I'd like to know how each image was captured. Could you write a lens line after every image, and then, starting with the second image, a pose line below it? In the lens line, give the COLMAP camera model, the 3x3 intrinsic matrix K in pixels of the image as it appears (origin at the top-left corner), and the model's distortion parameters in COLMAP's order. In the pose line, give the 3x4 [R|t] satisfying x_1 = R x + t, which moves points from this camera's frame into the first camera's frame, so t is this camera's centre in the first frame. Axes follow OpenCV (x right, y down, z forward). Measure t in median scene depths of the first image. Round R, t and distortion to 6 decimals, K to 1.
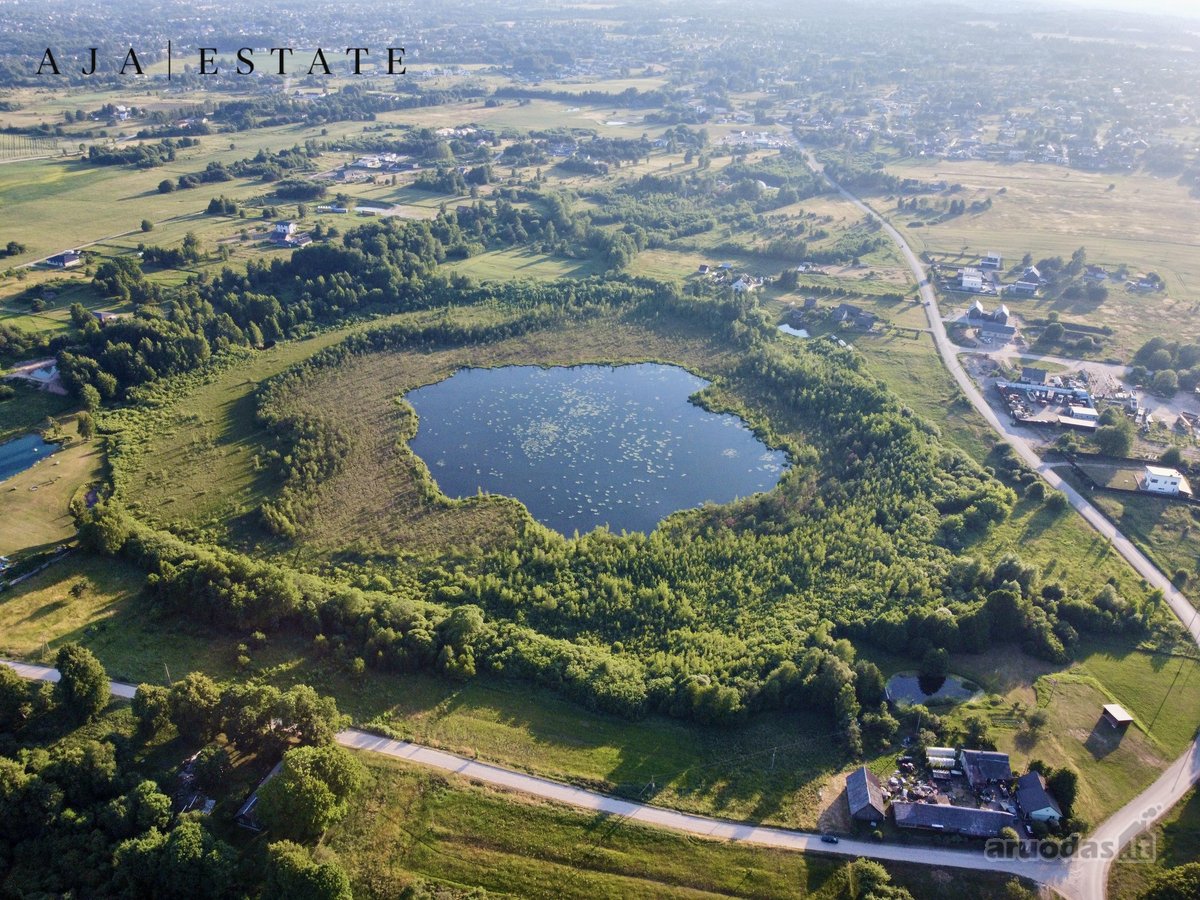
lens RADIAL K [[906.5, 0, 594.8], [0, 906.5, 448.3], [0, 0, 1]] dist [0.008338, -0.011669]
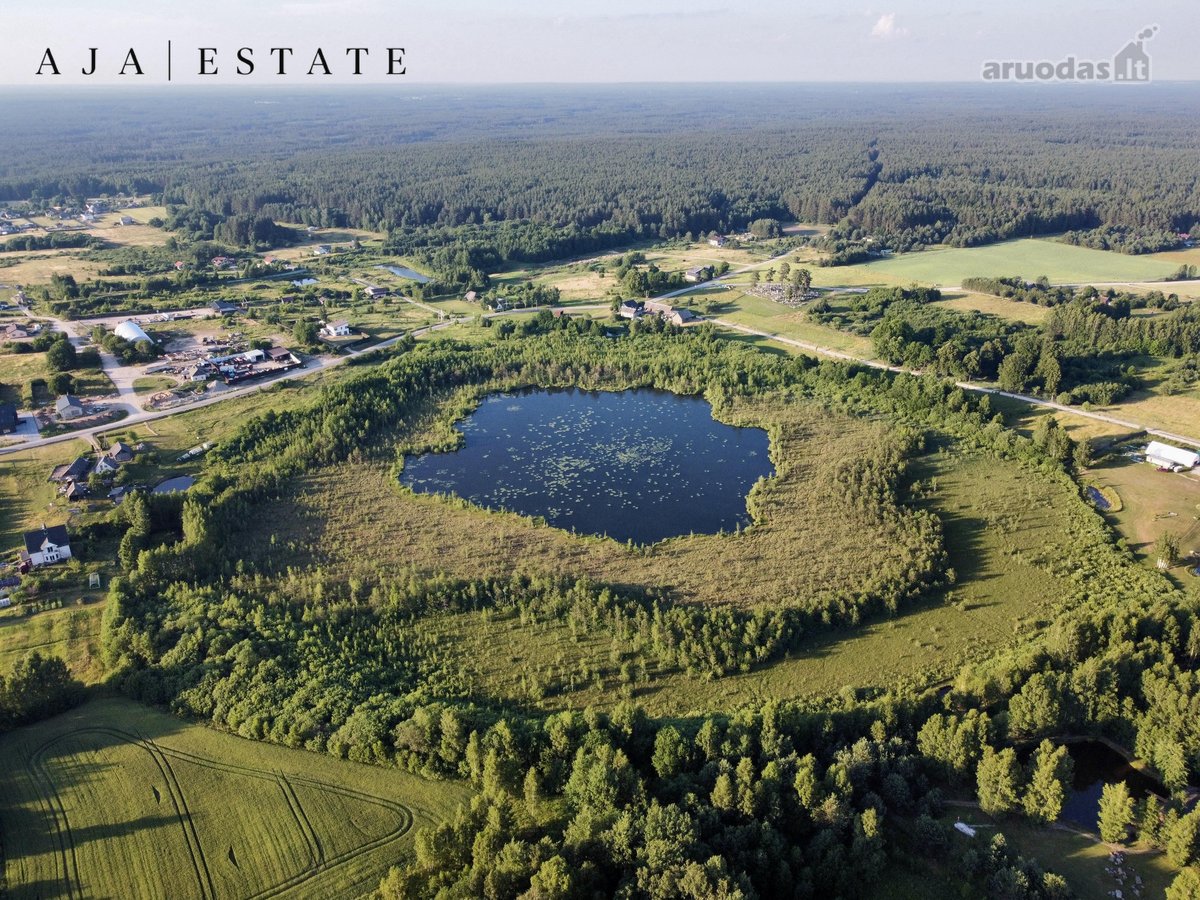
lens RADIAL K [[906.5, 0, 594.8], [0, 906.5, 448.3], [0, 0, 1]] dist [0.008338, -0.011669]
pose [[-0.829271, -0.220354, 0.513569, -0.512559], [0.260989, 0.659904, 0.704565, -0.711487], [-0.494160, 0.718312, -0.489729, 1.483451]]
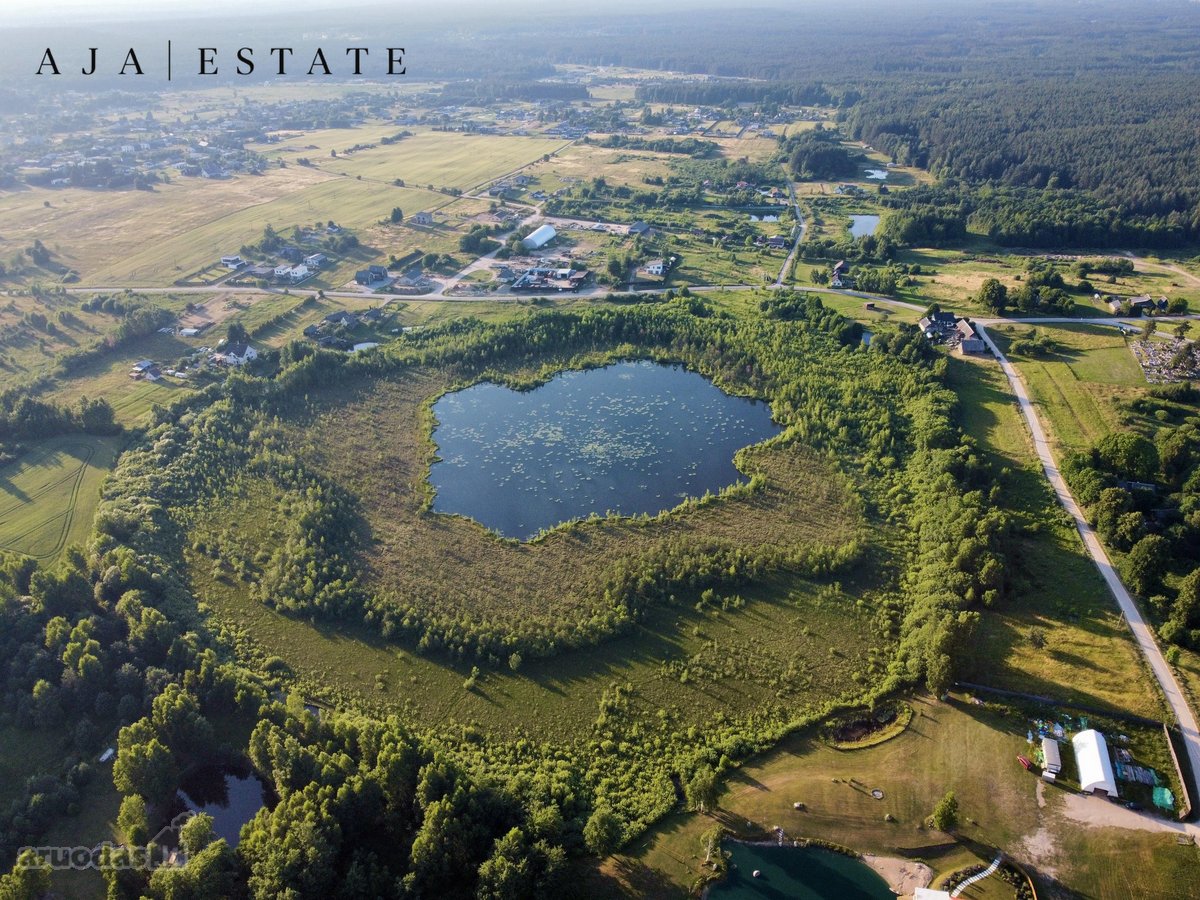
lens RADIAL K [[906.5, 0, 594.8], [0, 906.5, 448.3], [0, 0, 1]] dist [0.008338, -0.011669]
pose [[-0.058480, -0.473863, 0.878655, -0.920340], [0.488333, 0.754087, 0.439185, -0.456052], [-0.870696, 0.454759, 0.187303, 0.818211]]
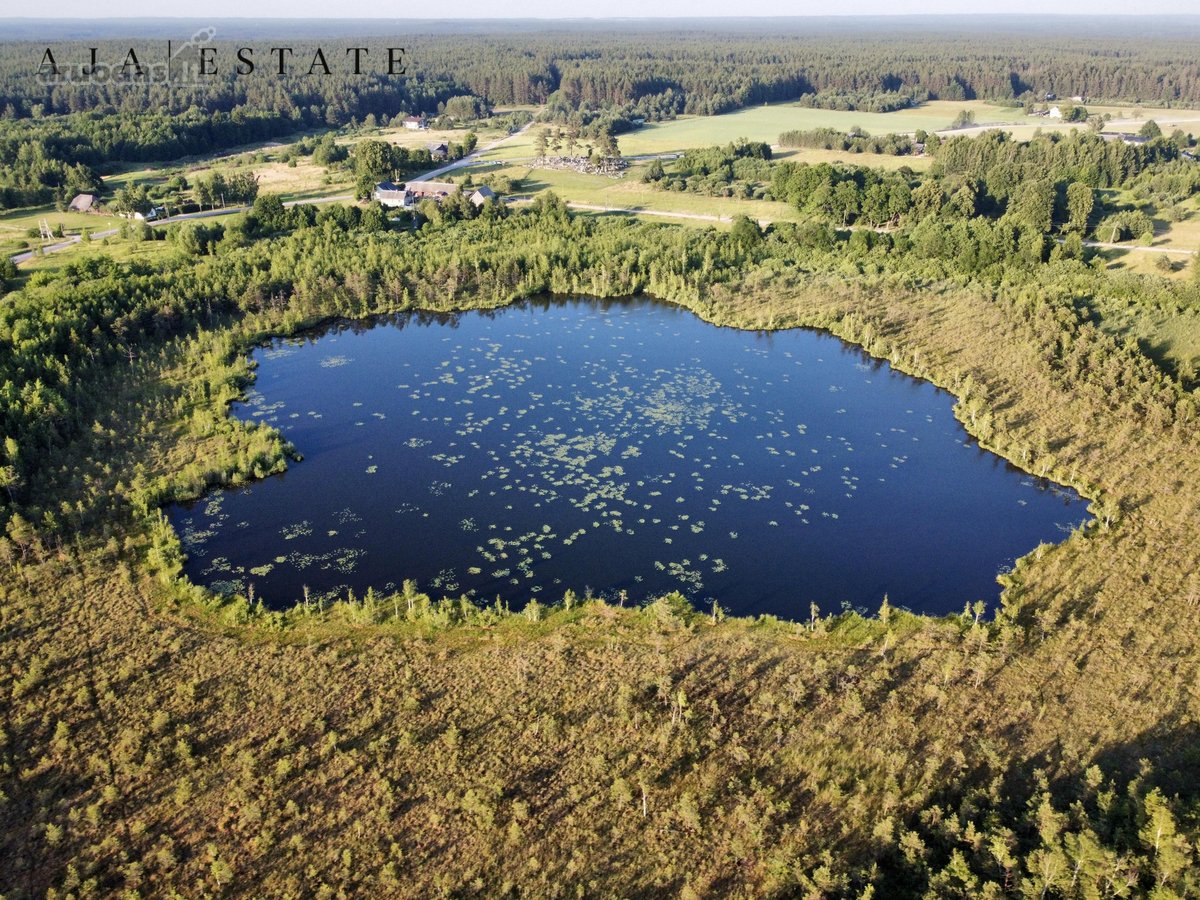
lens RADIAL K [[931.0, 0, 600.0], [0, 931.0, 450.0], [0, 0, 1]] dist [0.005055, -0.003323]
pose [[-0.992810, -0.063050, 0.101753, -0.067003], [0.044230, 0.596668, 0.801268, -0.390086], [-0.111233, 0.800007, -0.589589, 1.301151]]
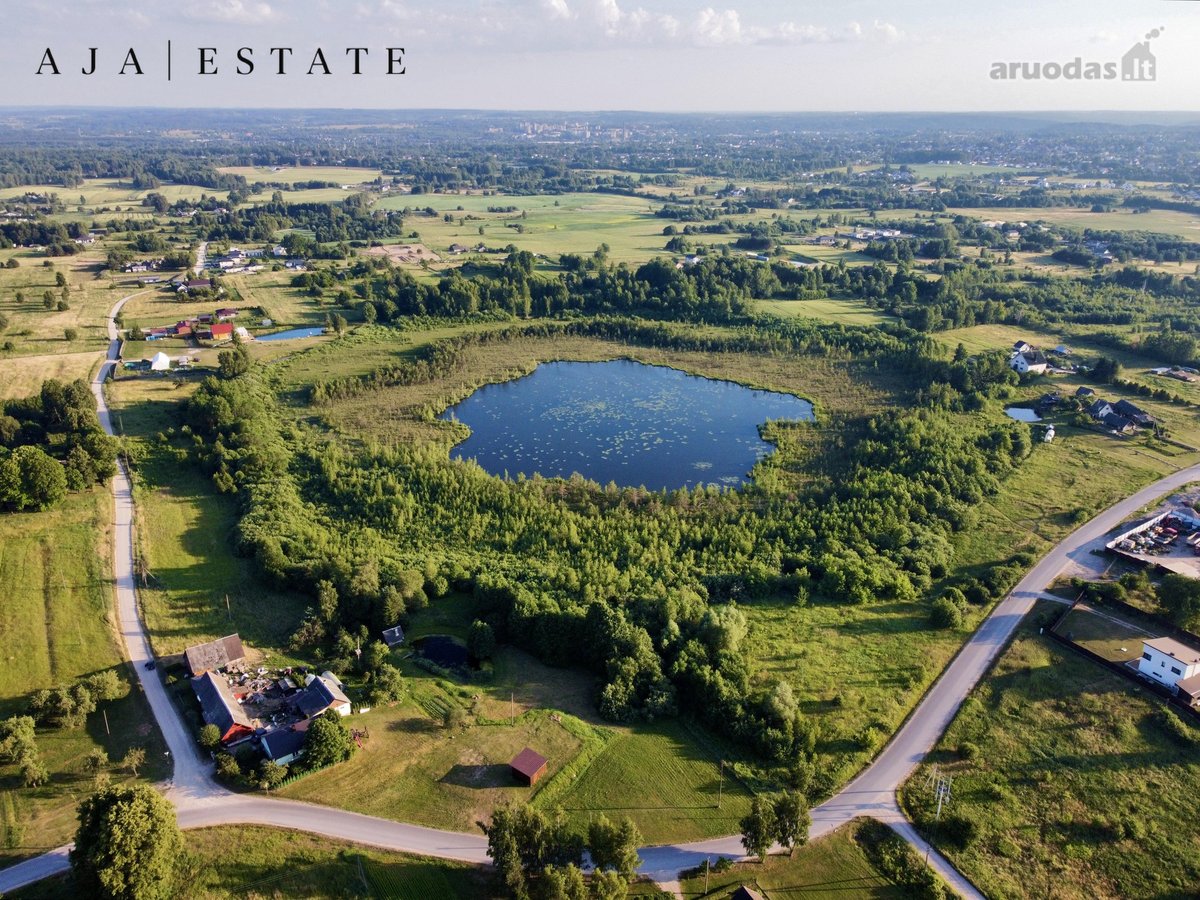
lens RADIAL K [[915.1, 0, 592.1], [0, 915.1, 451.0], [0, 0, 1]] dist [0.009917, -0.000686]
pose [[0.689324, 0.243552, -0.682287, 0.641742], [-0.335840, 0.941914, -0.003074, 0.029069], [0.641907, 0.231258, 0.731078, 0.278715]]
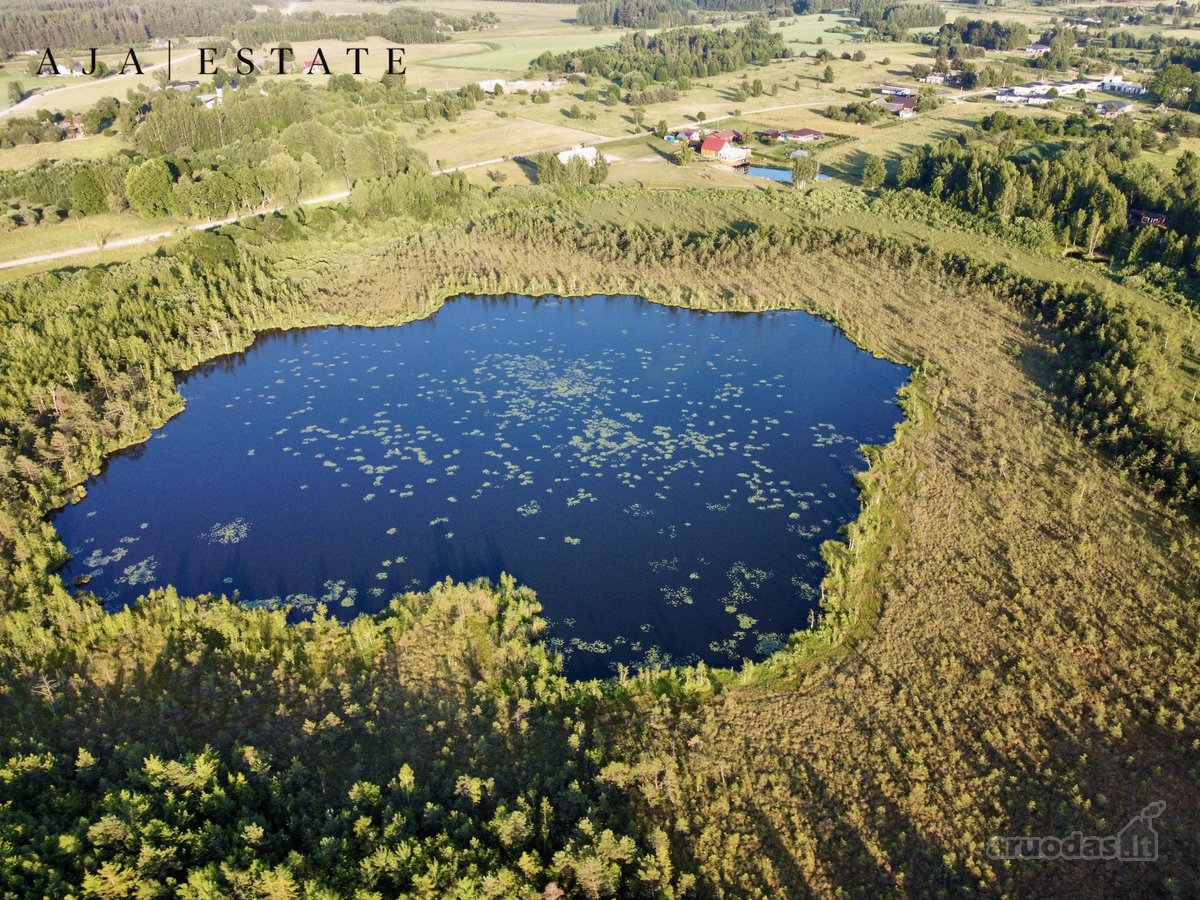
lens RADIAL K [[906.5, 0, 594.8], [0, 906.5, 448.3], [0, 0, 1]] dist [0.008338, -0.011669]
pose [[-0.514276, 0.420567, -0.747425, 0.342472], [-0.400213, 0.653108, 0.642868, -0.338022], [0.758518, 0.629741, -0.167562, 1.123845]]
